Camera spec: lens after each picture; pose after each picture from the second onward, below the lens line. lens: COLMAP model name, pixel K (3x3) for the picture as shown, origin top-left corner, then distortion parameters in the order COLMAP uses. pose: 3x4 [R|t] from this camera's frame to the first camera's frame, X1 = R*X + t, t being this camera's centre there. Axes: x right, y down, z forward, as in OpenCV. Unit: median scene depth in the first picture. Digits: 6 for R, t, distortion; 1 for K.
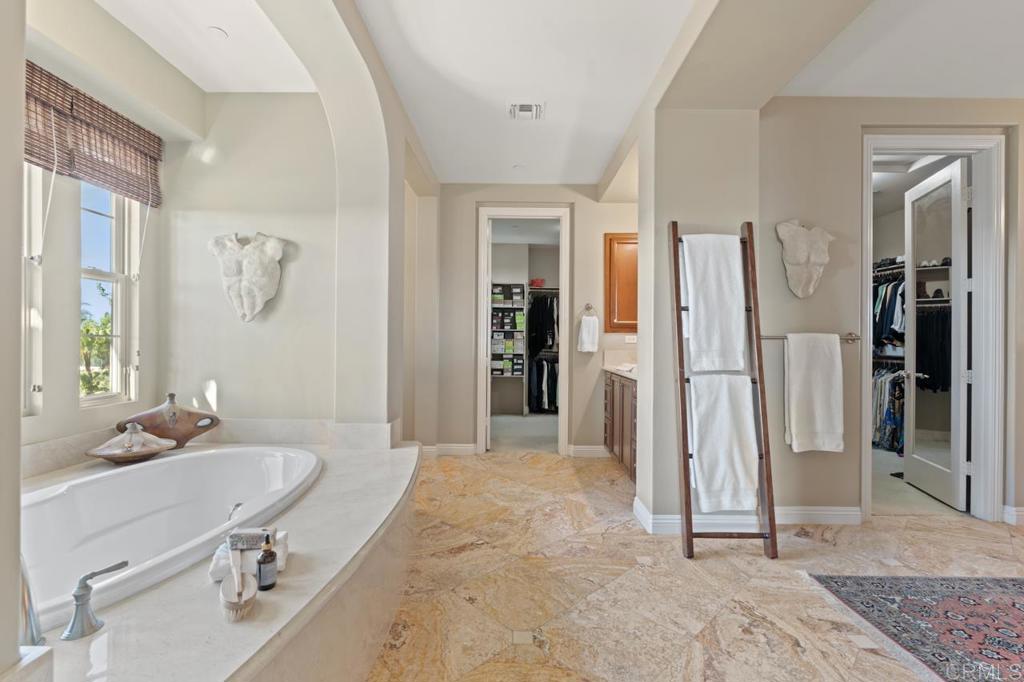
lens RADIAL K [[448.1, 0, 511.1], [0, 448.1, 343.6], [0, 0, 1]] dist [-0.006426, 0.000658]
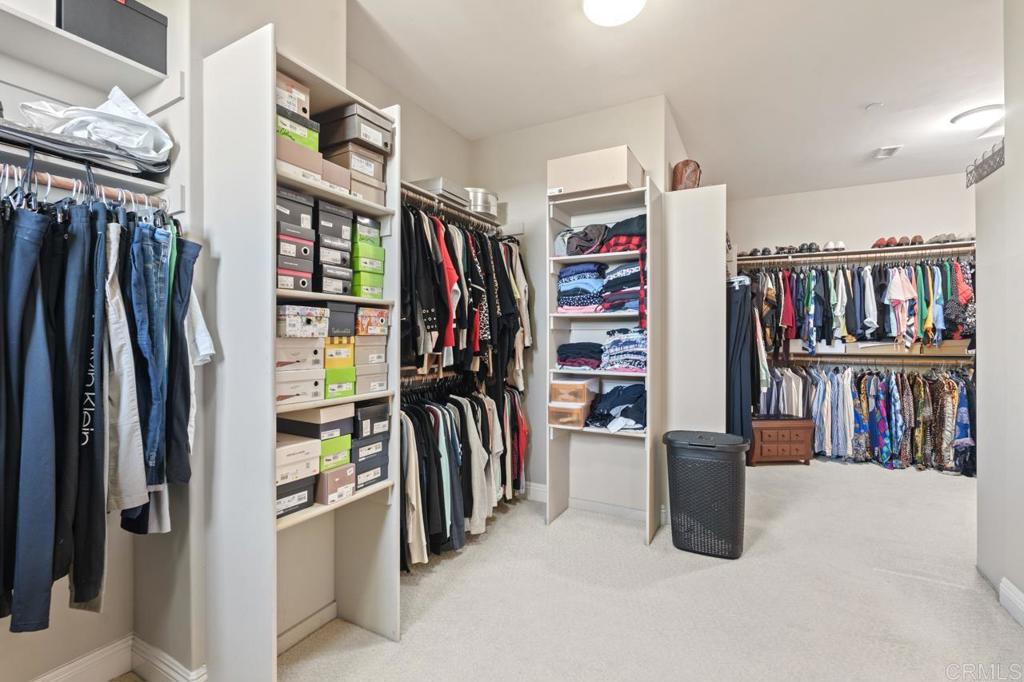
lens RADIAL K [[448.1, 0, 509.7], [0, 448.1, 344.0], [0, 0, 1]] dist [-0.006426, 0.000658]
pose [[0.481365, -0.023338, 0.876209, -0.162854], [0.006474, 0.999713, 0.023071, -0.011617], [-0.876496, -0.005433, 0.481378, 0.815587]]
